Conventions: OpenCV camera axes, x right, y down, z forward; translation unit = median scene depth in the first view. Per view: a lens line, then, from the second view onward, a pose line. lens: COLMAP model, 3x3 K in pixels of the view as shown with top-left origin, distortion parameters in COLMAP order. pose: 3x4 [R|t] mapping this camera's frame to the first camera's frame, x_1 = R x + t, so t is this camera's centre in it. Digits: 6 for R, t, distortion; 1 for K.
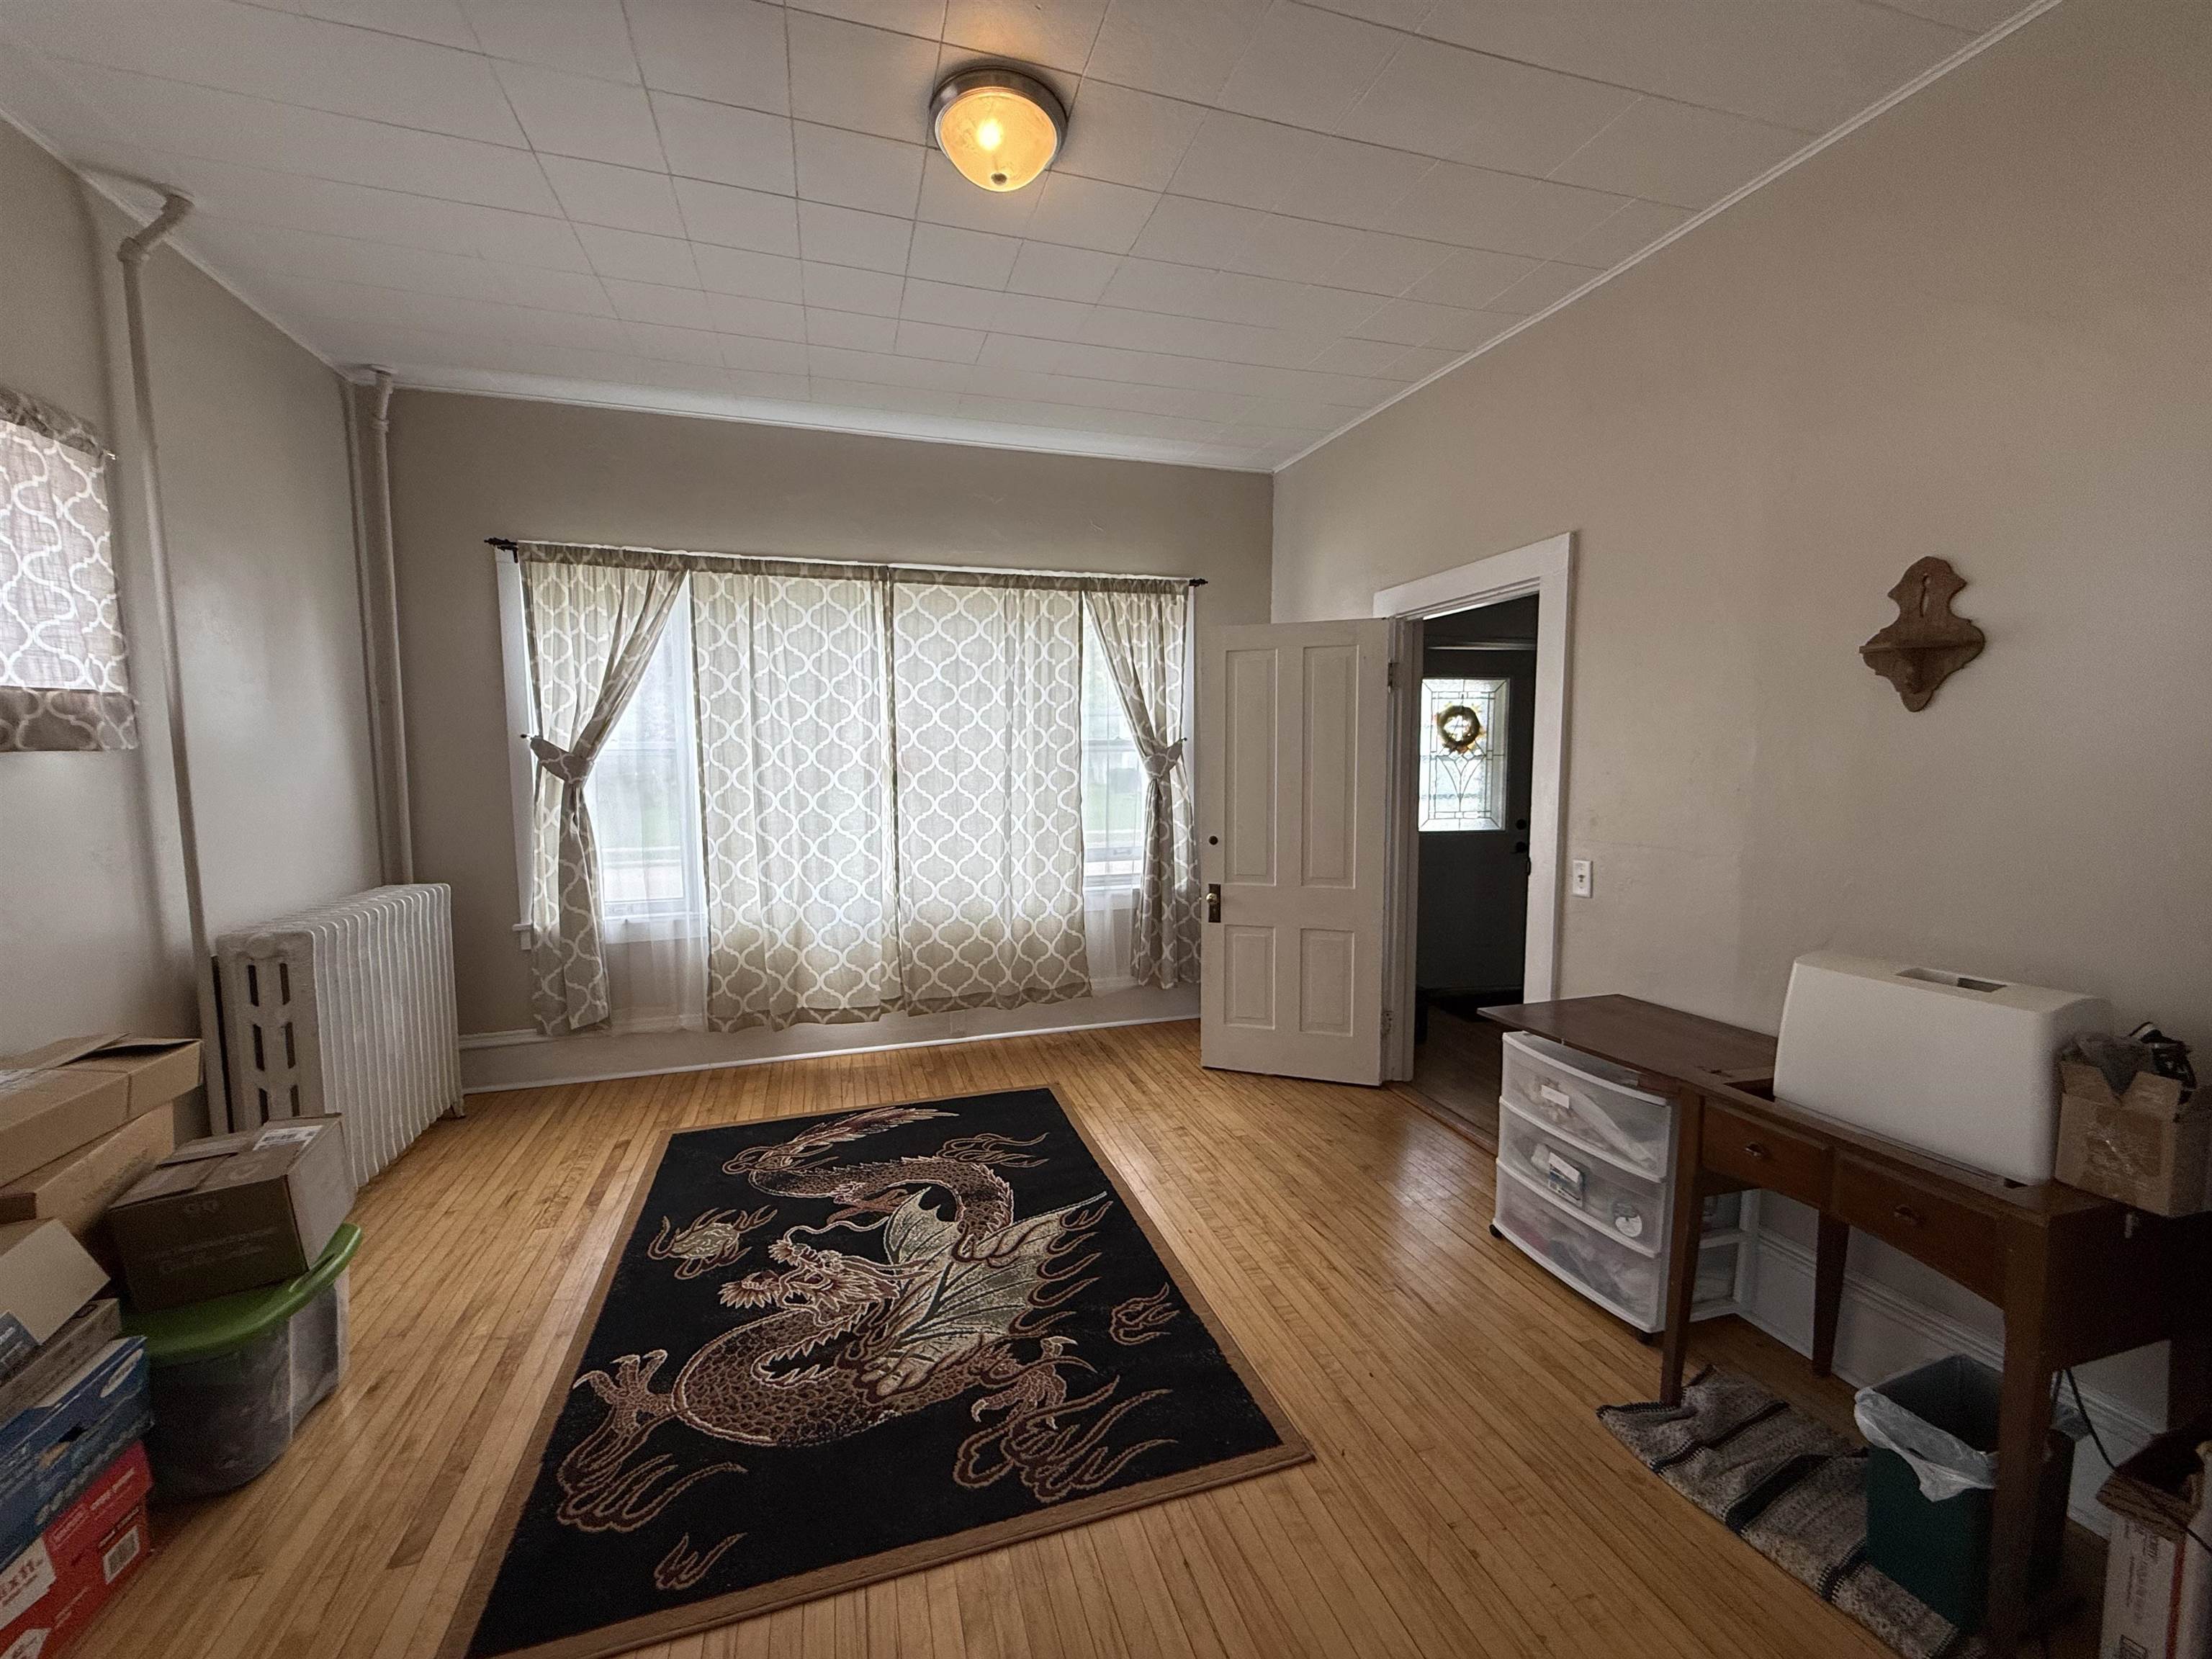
lens RADIAL K [[886.5, 0, 1103.8], [0, 886.5, 826.1], [0, 0, 1]] dist [-0.003180, -0.000239]
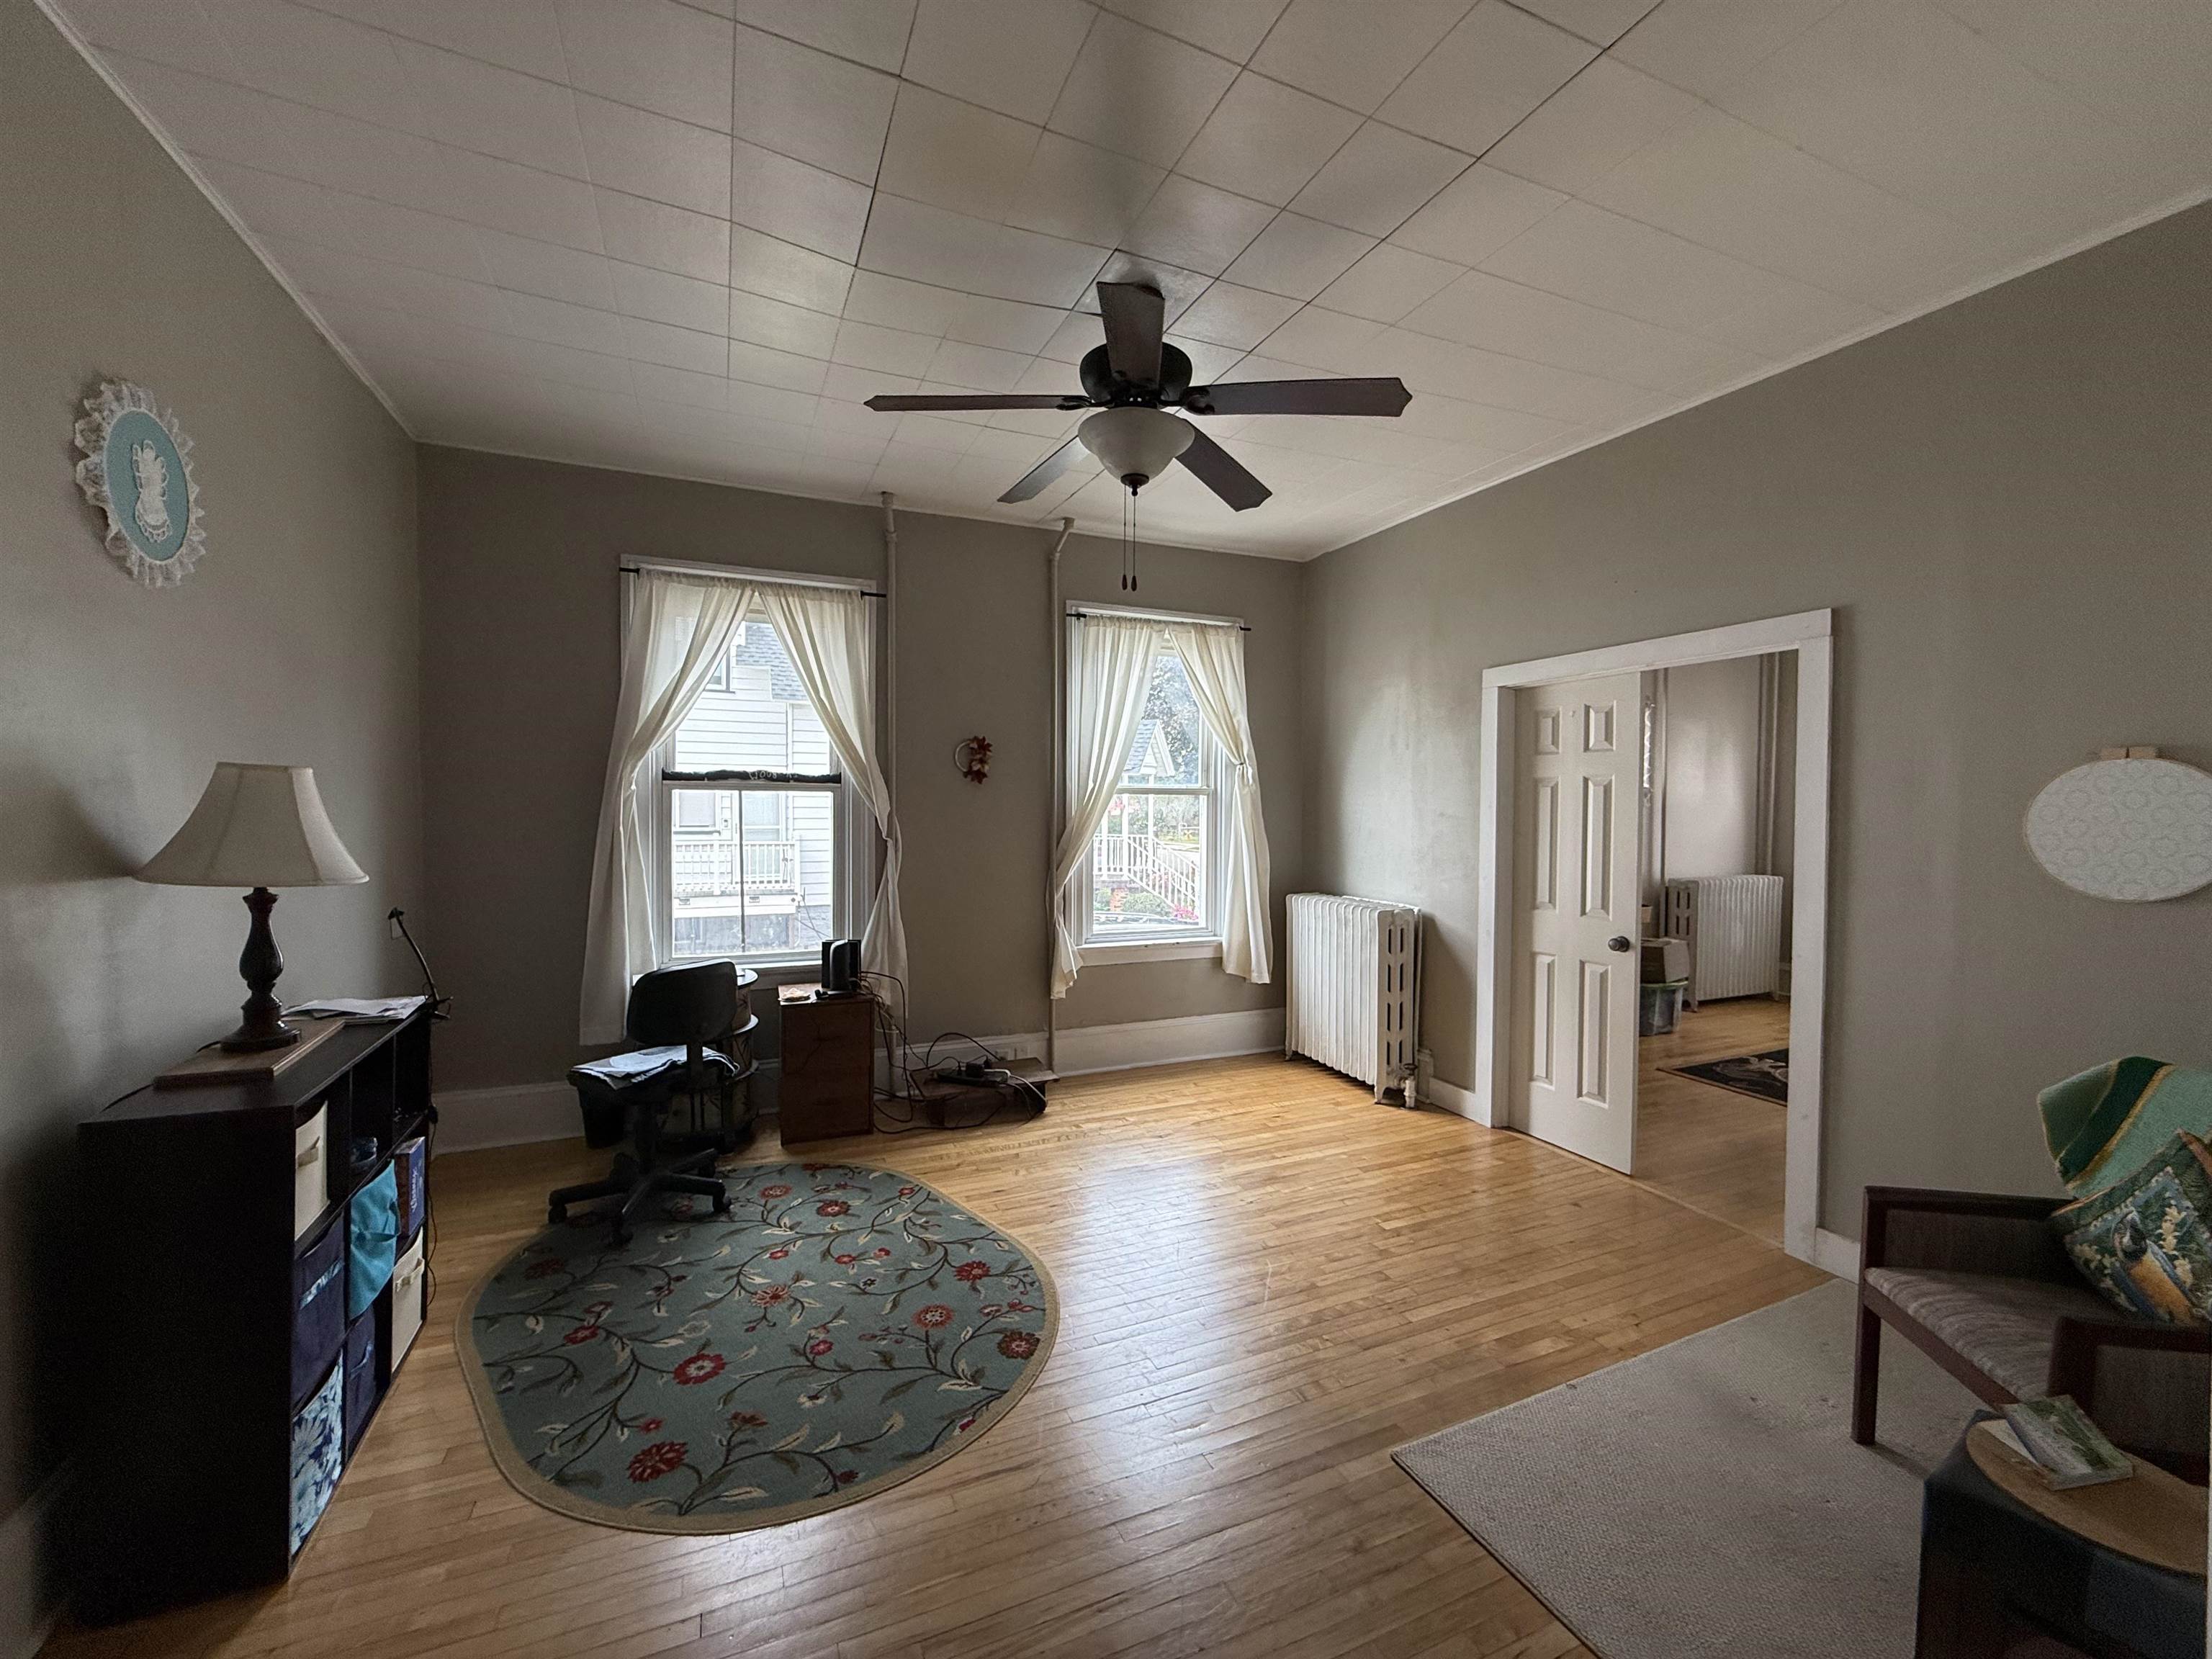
lens RADIAL K [[886.5, 0, 1102.8], [0, 886.5, 825.1], [0, 0, 1]] dist [-0.003180, -0.000239]
pose [[0.117948, 0.018623, -0.992845, 1.194734], [-0.086428, 0.996223, 0.008419, 0.078986], [0.989251, 0.084816, 0.119112, -0.834847]]
